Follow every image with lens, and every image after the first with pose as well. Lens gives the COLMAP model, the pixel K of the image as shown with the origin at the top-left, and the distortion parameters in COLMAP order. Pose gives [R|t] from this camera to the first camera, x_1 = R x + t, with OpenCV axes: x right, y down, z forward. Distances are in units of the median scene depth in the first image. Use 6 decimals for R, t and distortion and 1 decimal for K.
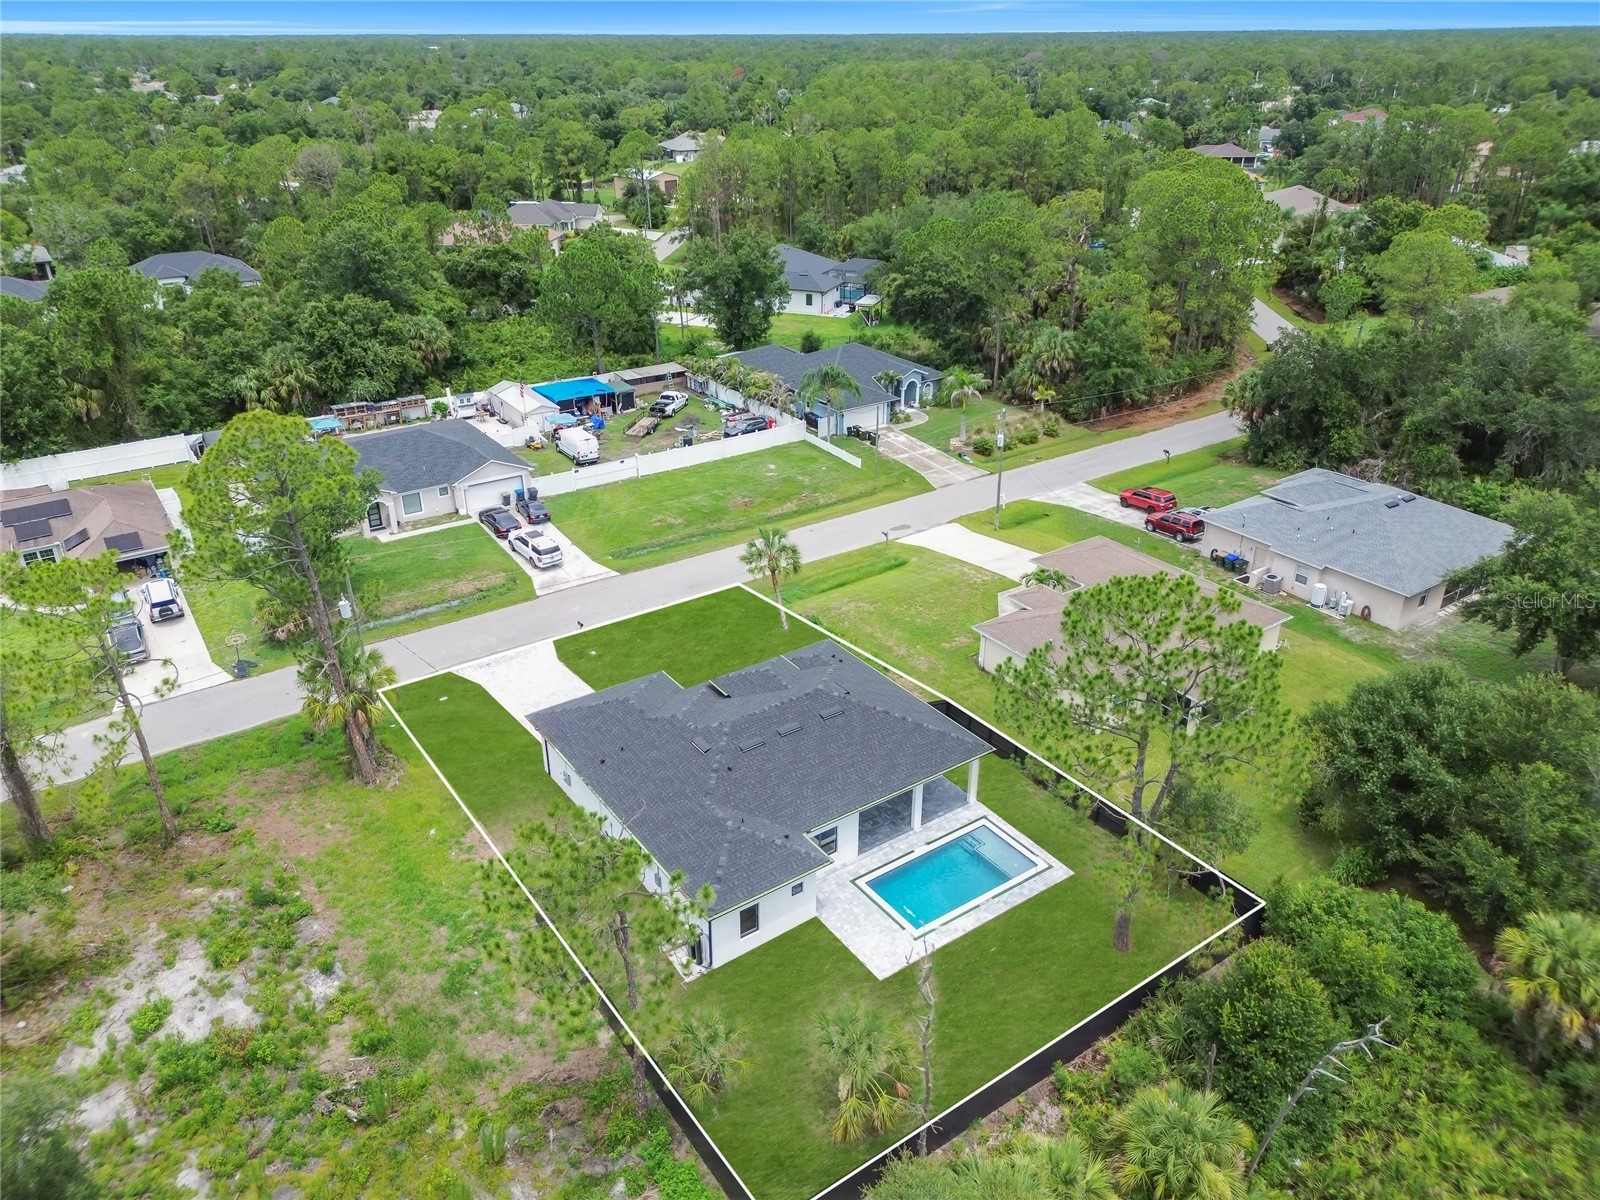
lens RADIAL K [[1123.5, 0, 797.8], [0, 1123.5, 594.3], [0, 0, 1]] dist [0.049260, -0.050872]
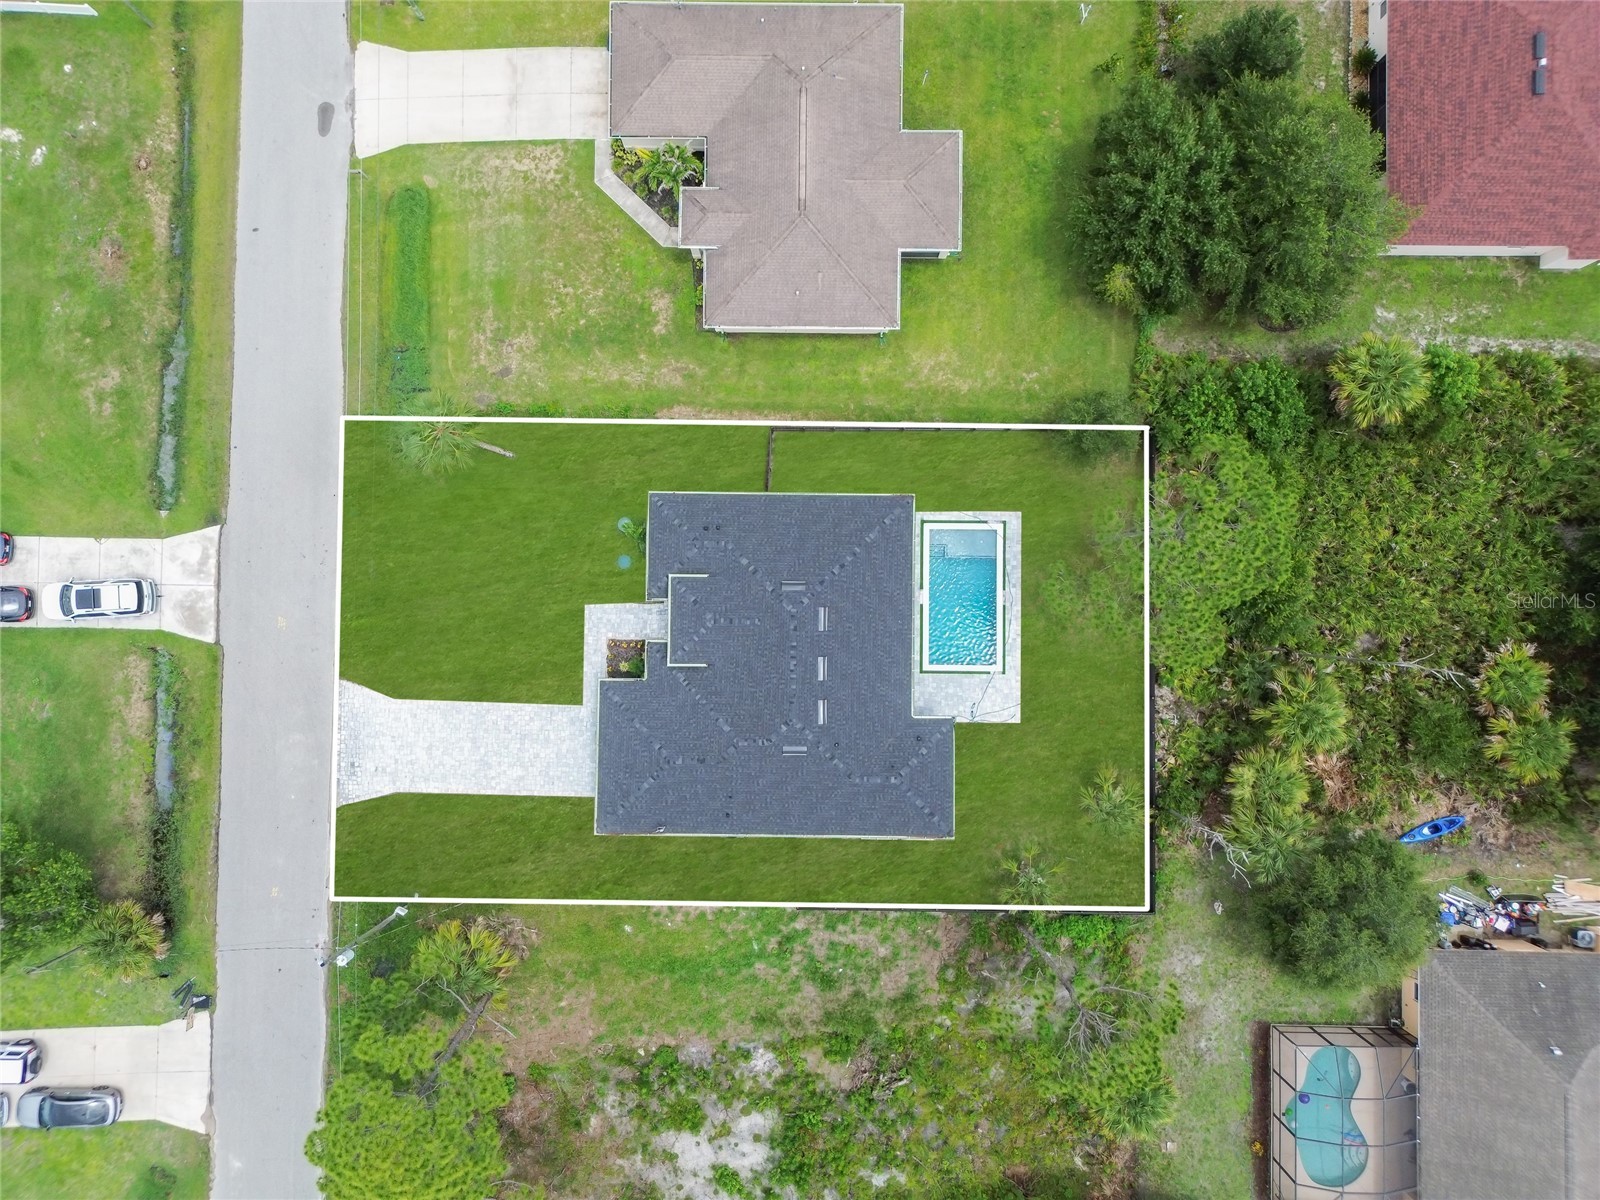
lens RADIAL K [[1123.5, 0, 797.8], [0, 1123.5, 594.3], [0, 0, 1]] dist [0.049260, -0.050872]
pose [[0.578930, -0.815158, 0.018927, 0.017780], [0.367275, 0.281425, 0.886515, -0.887620], [-0.727976, -0.506279, 0.462312, 0.602957]]
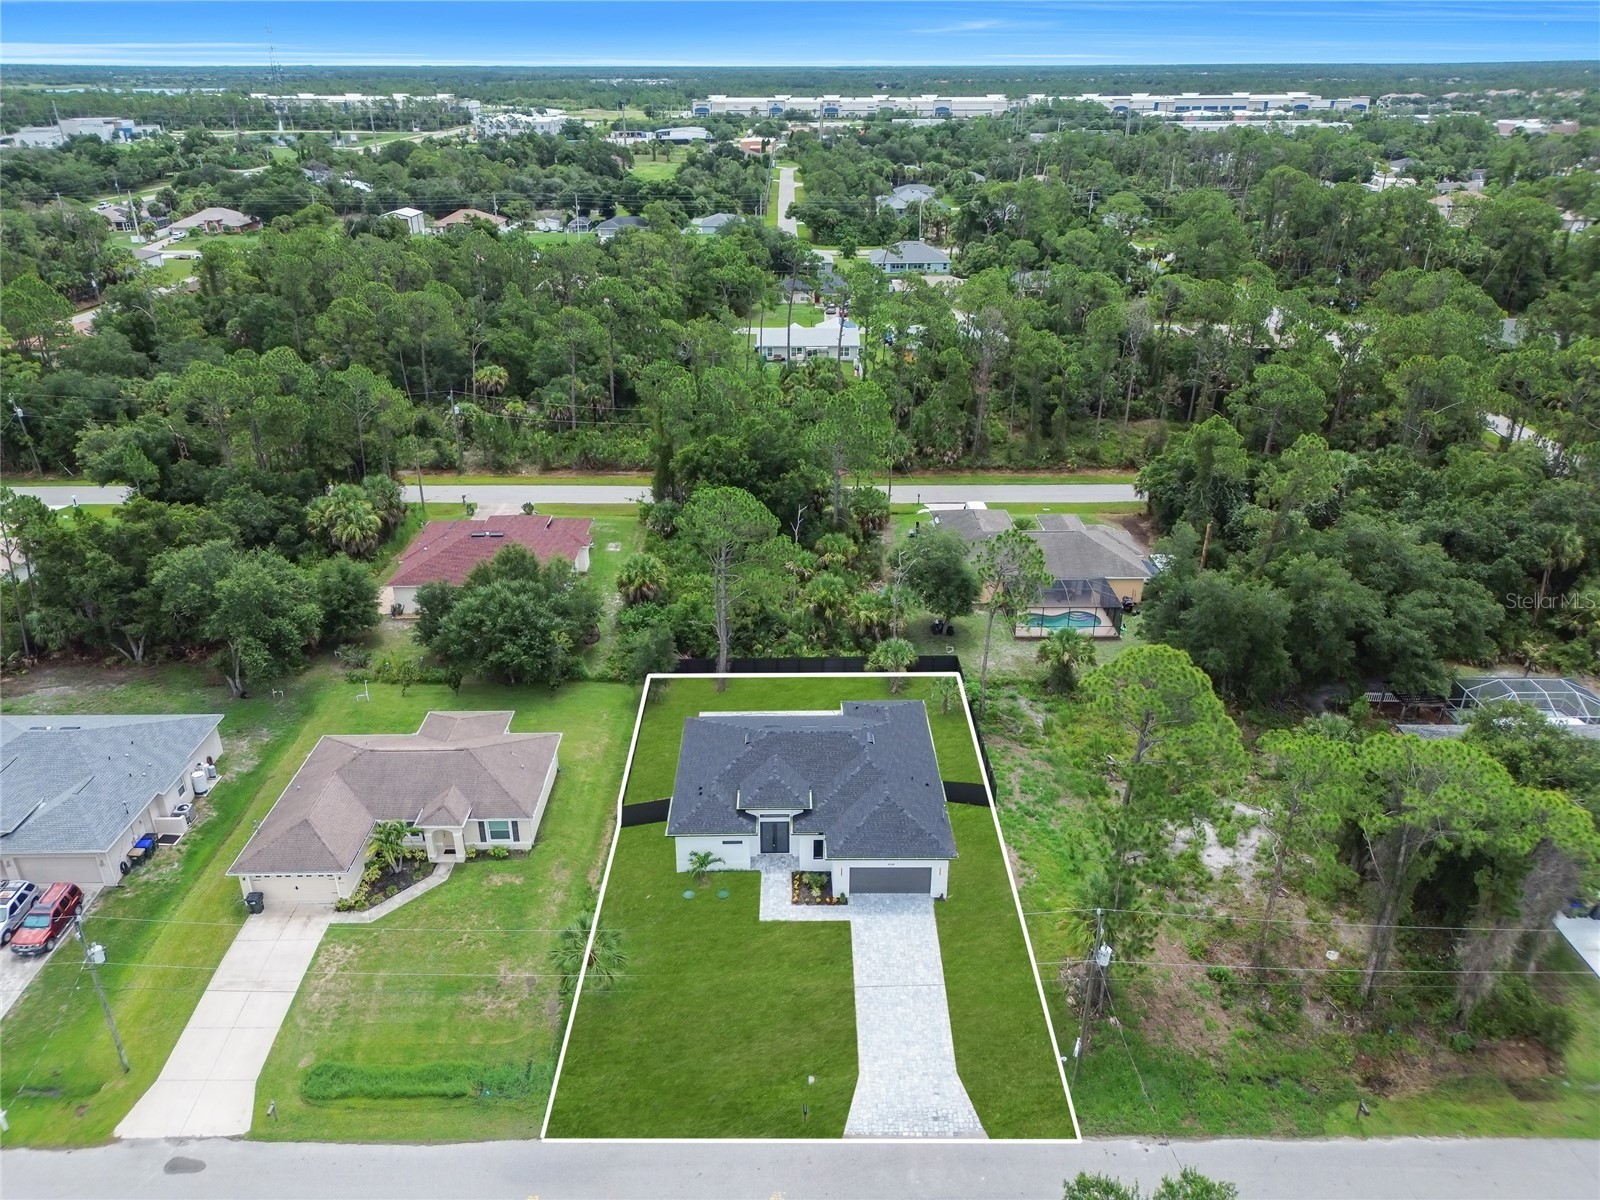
lens RADIAL K [[1123.5, 0, 797.8], [0, 1123.5, 594.3], [0, 0, 1]] dist [0.049260, -0.050872]
pose [[-0.826348, -0.237673, 0.510549, -0.729885], [0.252816, 0.653532, 0.713429, -1.082442], [-0.503223, 0.718615, -0.479958, 1.672603]]
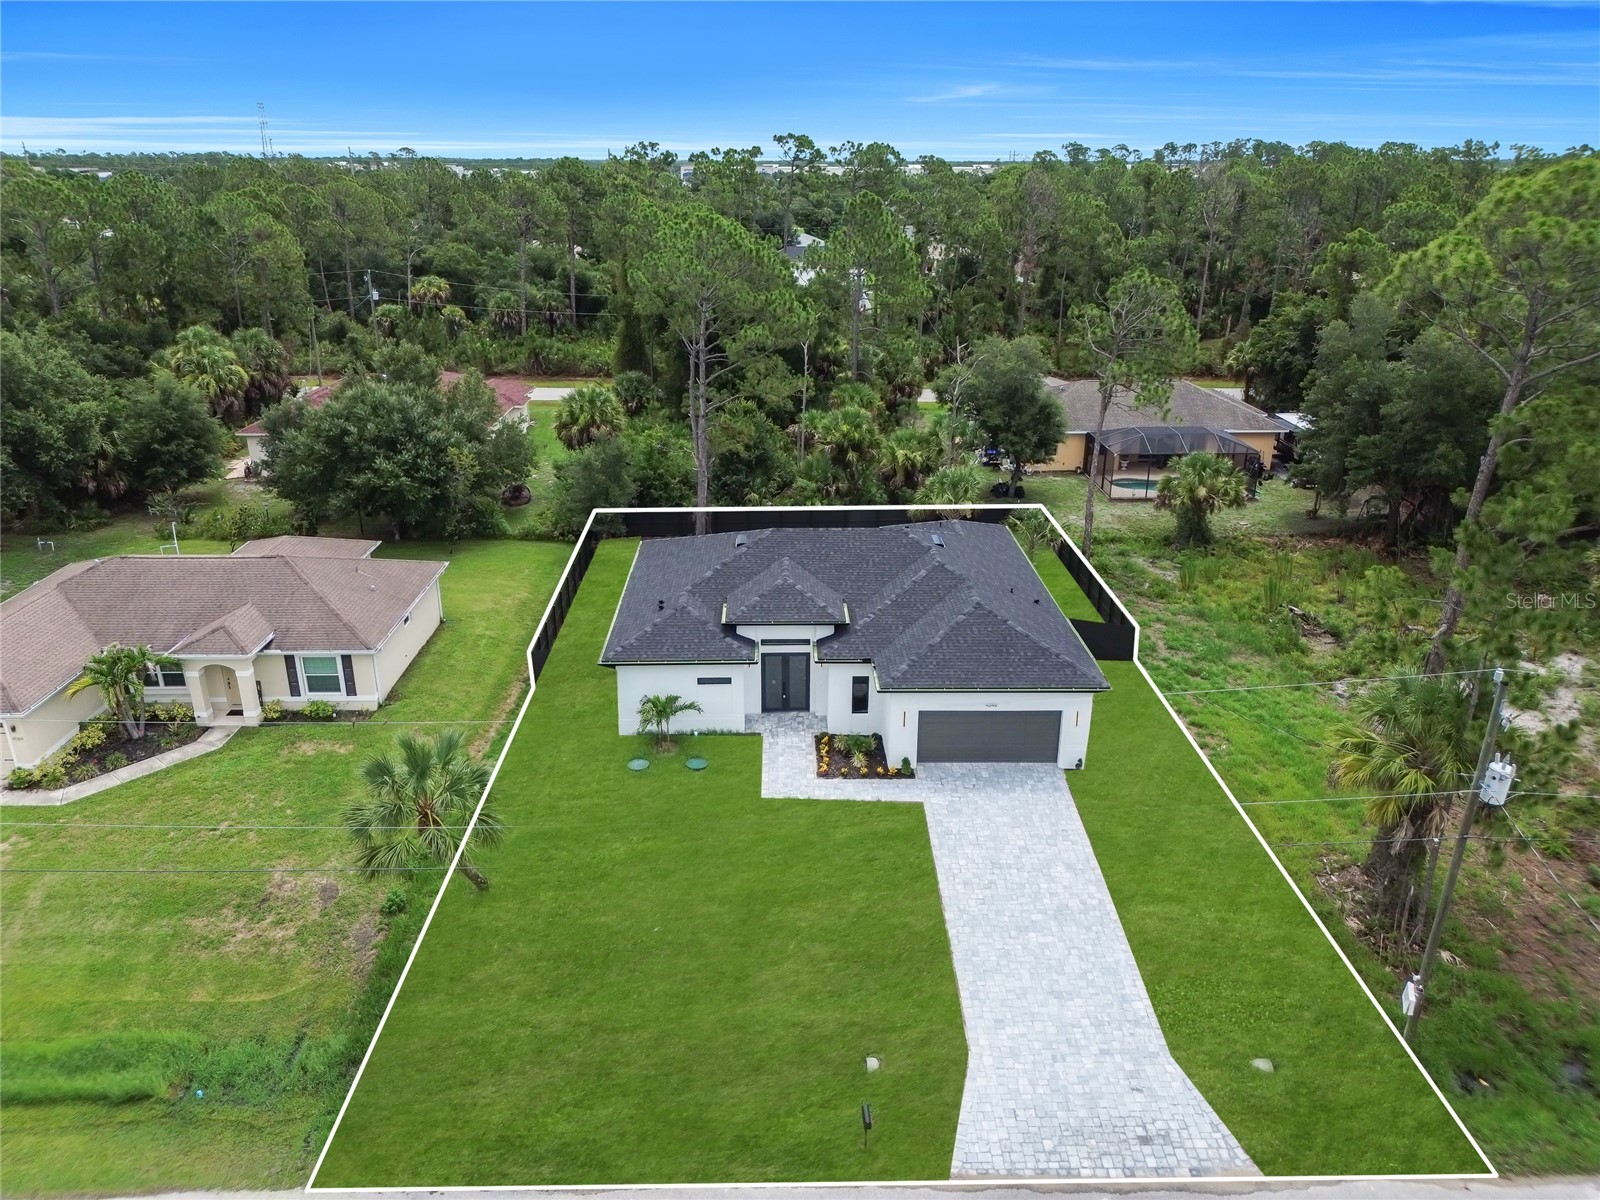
lens RADIAL K [[1123.5, 0, 797.8], [0, 1123.5, 594.3], [0, 0, 1]] dist [0.049260, -0.050872]
pose [[-0.832806, -0.200304, 0.516054, -0.481443], [0.243450, 0.704718, 0.666412, -0.478204], [-0.497158, 0.680625, -0.538129, 1.629360]]
